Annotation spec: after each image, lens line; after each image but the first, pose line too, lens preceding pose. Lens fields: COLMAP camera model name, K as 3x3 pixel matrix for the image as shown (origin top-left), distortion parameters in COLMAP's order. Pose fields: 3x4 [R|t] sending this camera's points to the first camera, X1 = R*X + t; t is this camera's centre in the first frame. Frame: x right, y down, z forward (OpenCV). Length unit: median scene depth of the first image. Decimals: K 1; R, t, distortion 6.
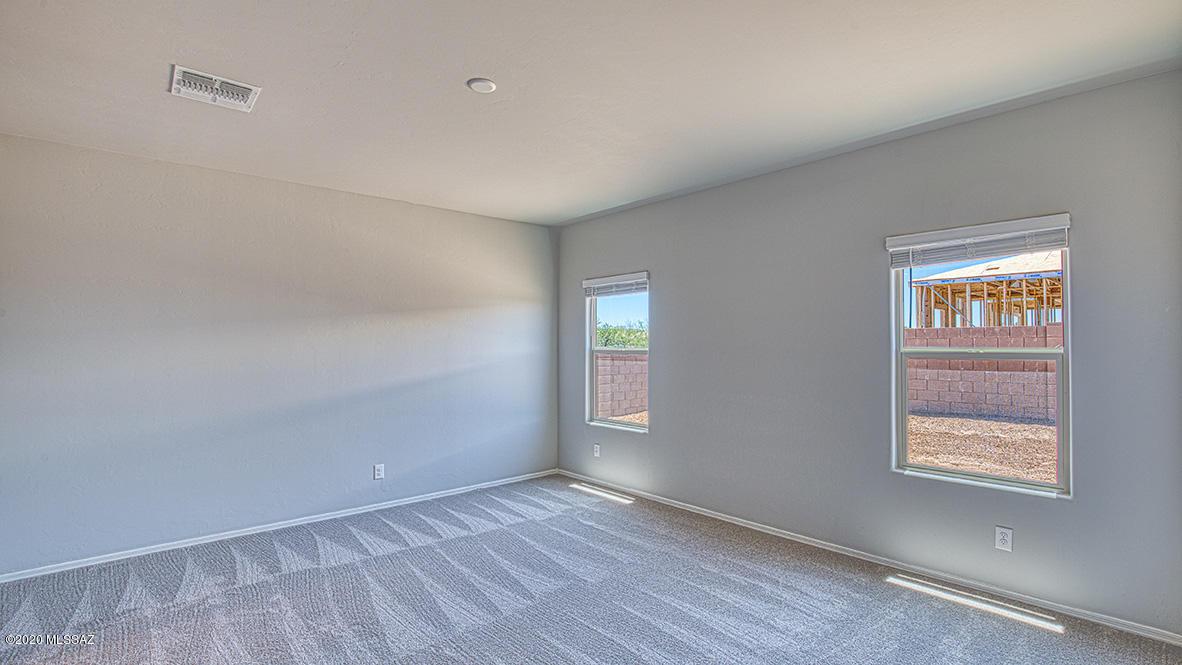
lens RADIAL K [[564.7, 0, 570.4], [0, 564.7, 345.1], [0, 0, 1]] dist [-0.001125, -0.000041]
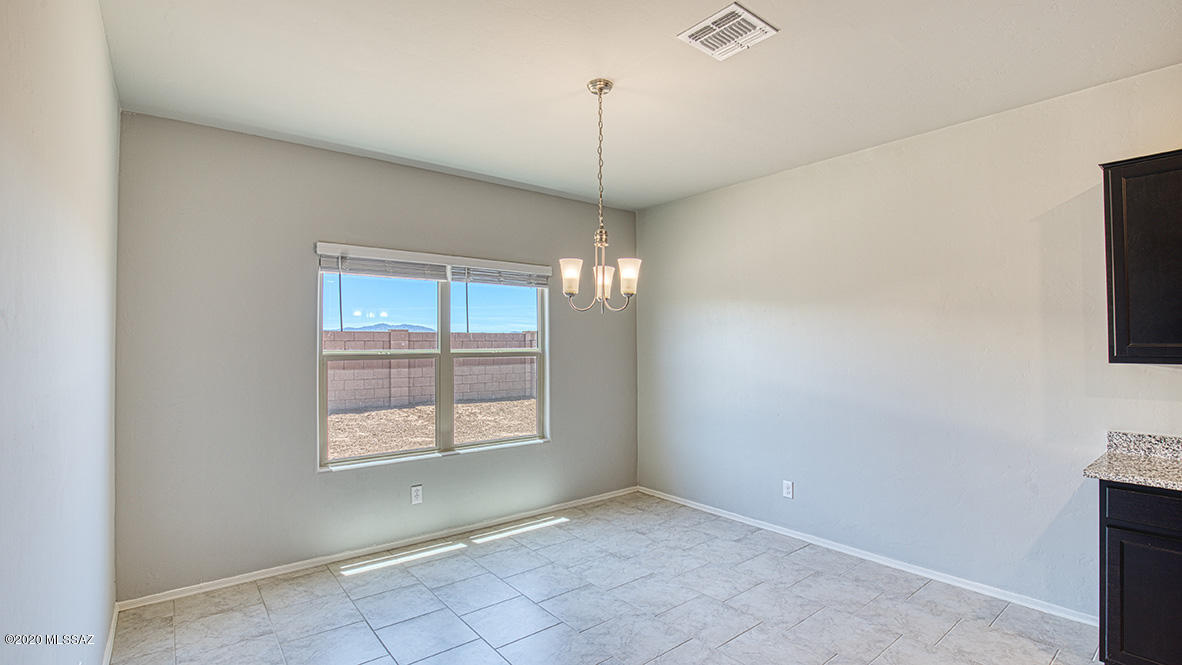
lens RADIAL K [[540.6, 0, 592.2], [0, 540.6, 335.8], [0, 0, 1]] dist [-0.001525, 0.000015]
pose [[0.012629, 0.022875, 0.999659, -0.634374], [0.003343, 0.999732, -0.022919, 0.003237], [-0.999915, 0.003631, 0.012549, 0.778536]]
